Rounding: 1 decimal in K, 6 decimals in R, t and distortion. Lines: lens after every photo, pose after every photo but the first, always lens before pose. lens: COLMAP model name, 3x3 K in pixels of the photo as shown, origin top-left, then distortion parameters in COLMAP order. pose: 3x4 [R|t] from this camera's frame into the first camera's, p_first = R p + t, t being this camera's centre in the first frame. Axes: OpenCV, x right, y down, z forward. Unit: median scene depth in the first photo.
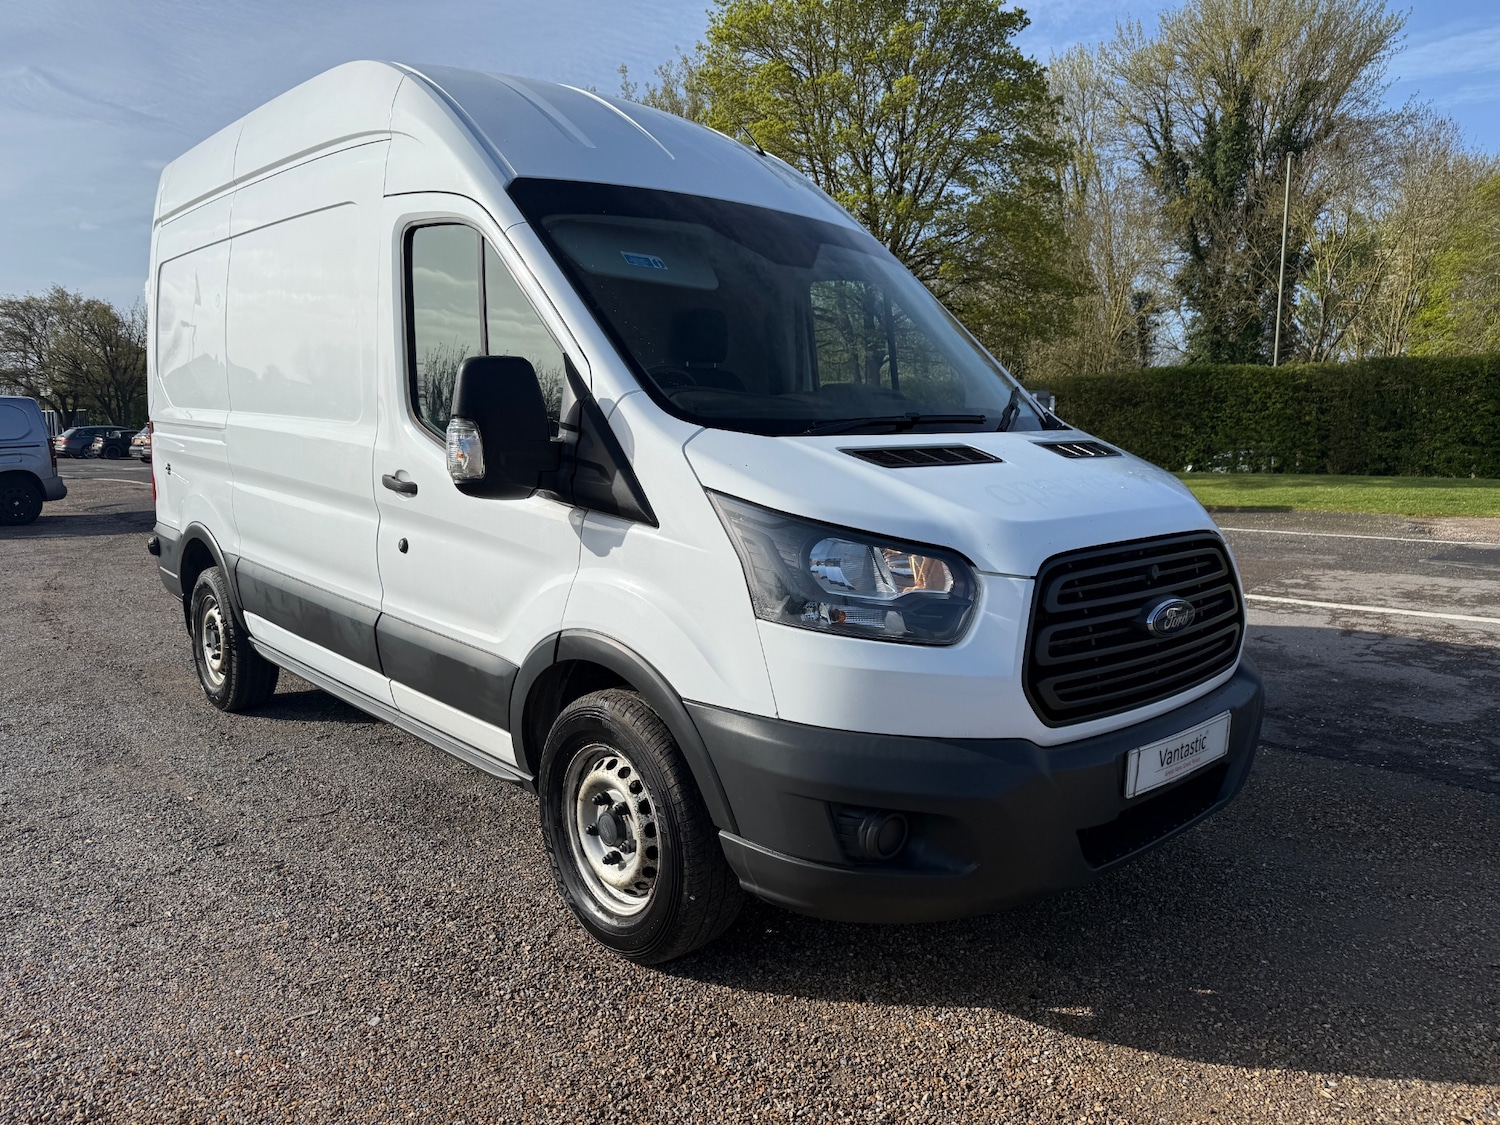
lens RADIAL K [[1092.1, 0, 745.6], [0, 1092.1, 568.3], [0, 0, 1]] dist [0.004654, -0.005623]
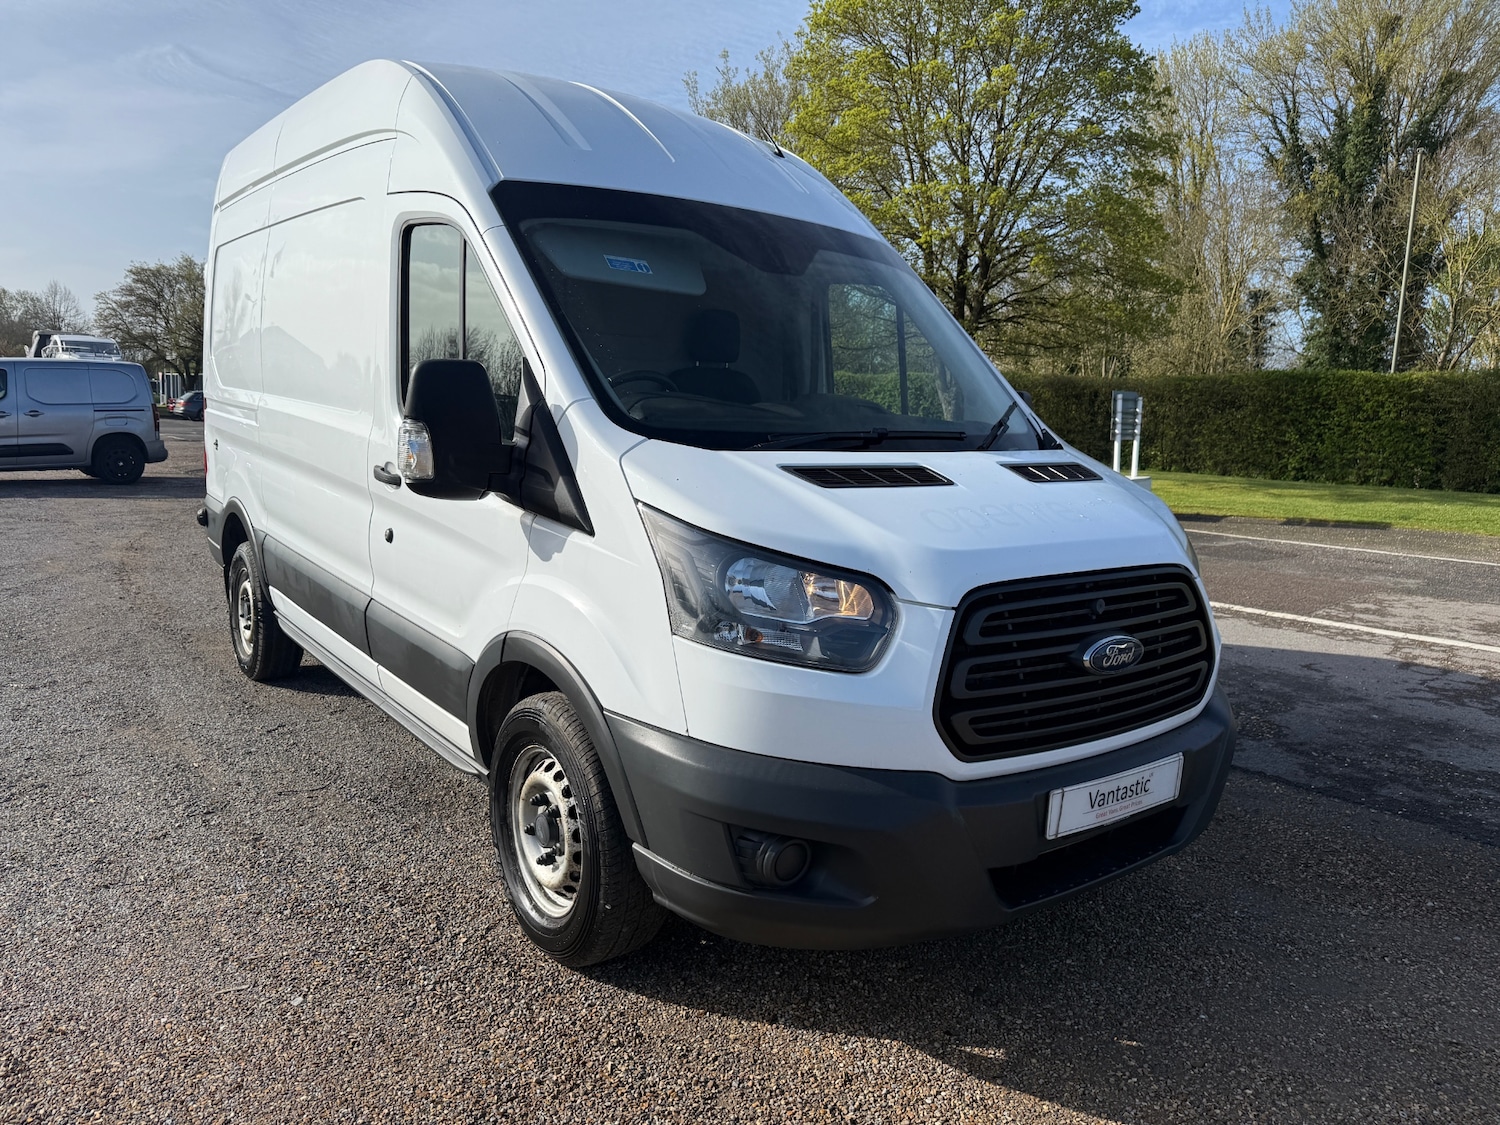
lens RADIAL K [[1095.7, 0, 741.7], [0, 1095.7, 559.2], [0, 0, 1]] dist [-0.003606, 0.002961]
pose [[0.994846, 0.049940, -0.088242, 0.104877], [-0.049429, 0.998746, 0.007966, -0.022452], [0.088529, -0.003563, 0.996067, 0.005516]]
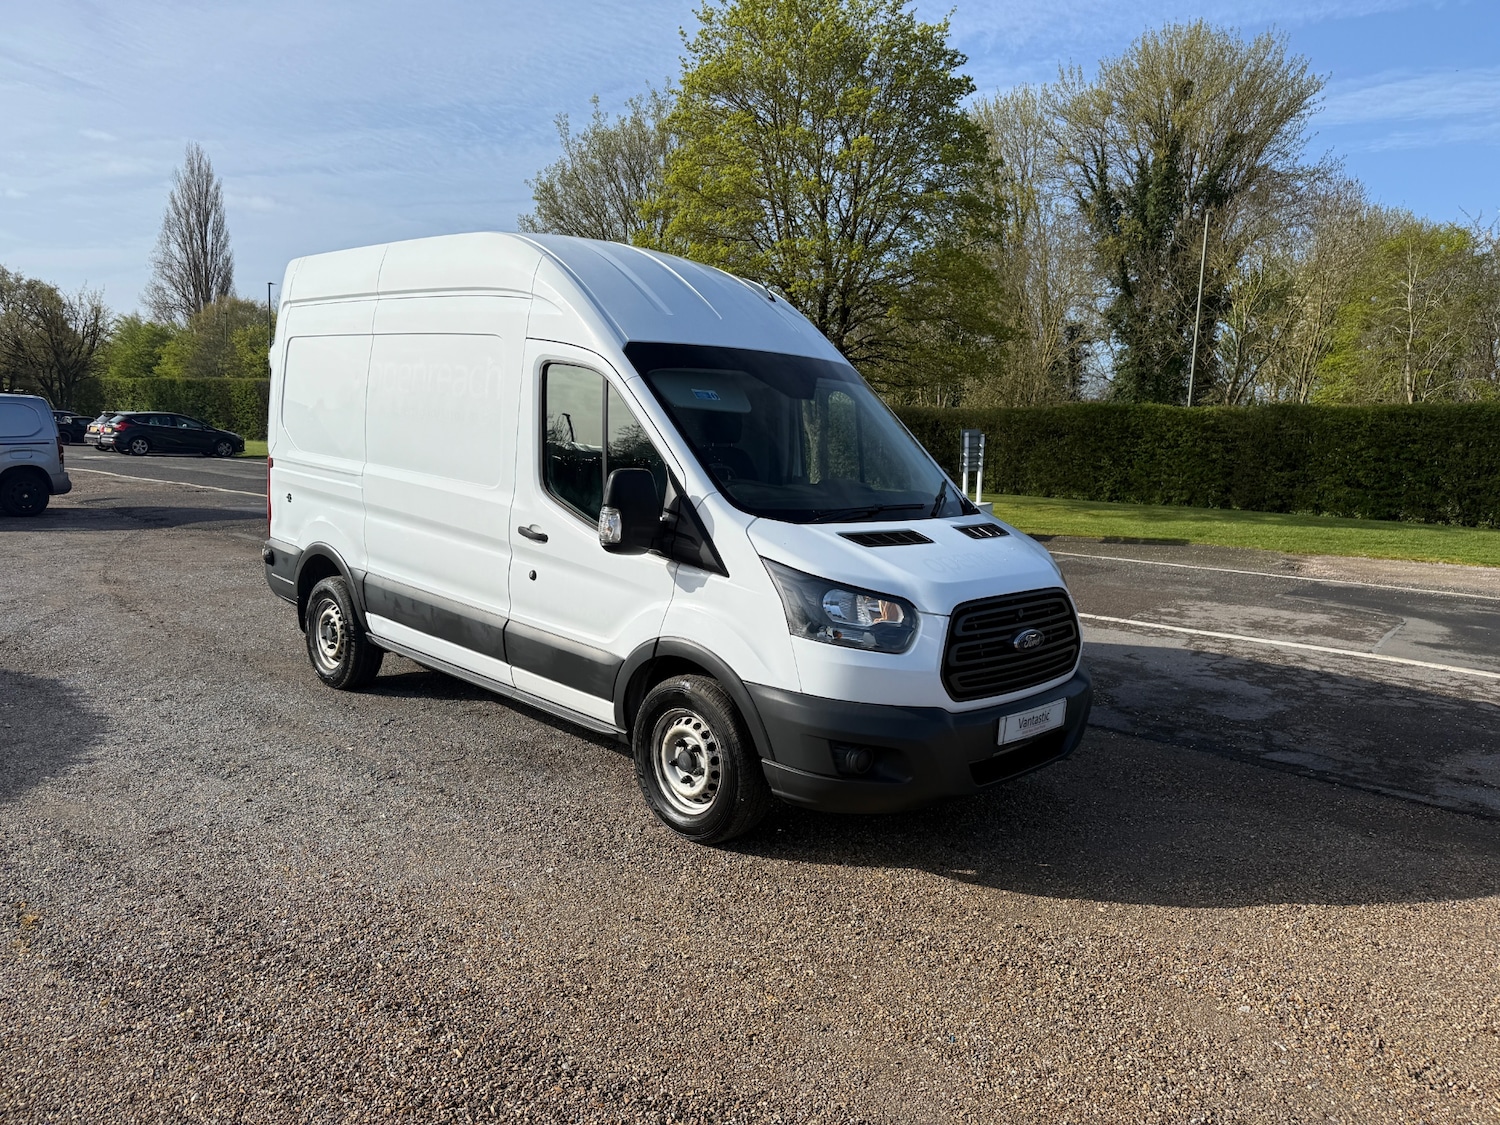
lens RADIAL K [[1093.4, 0, 749.3], [0, 1093.4, 565.0], [0, 0, 1]] dist [0.063677, -0.099816]
pose [[0.997389, 0.034027, 0.063692, -0.112197], [-0.033631, 0.999408, -0.007276, -0.032715], [-0.063901, 0.005115, 0.997943, -0.482954]]
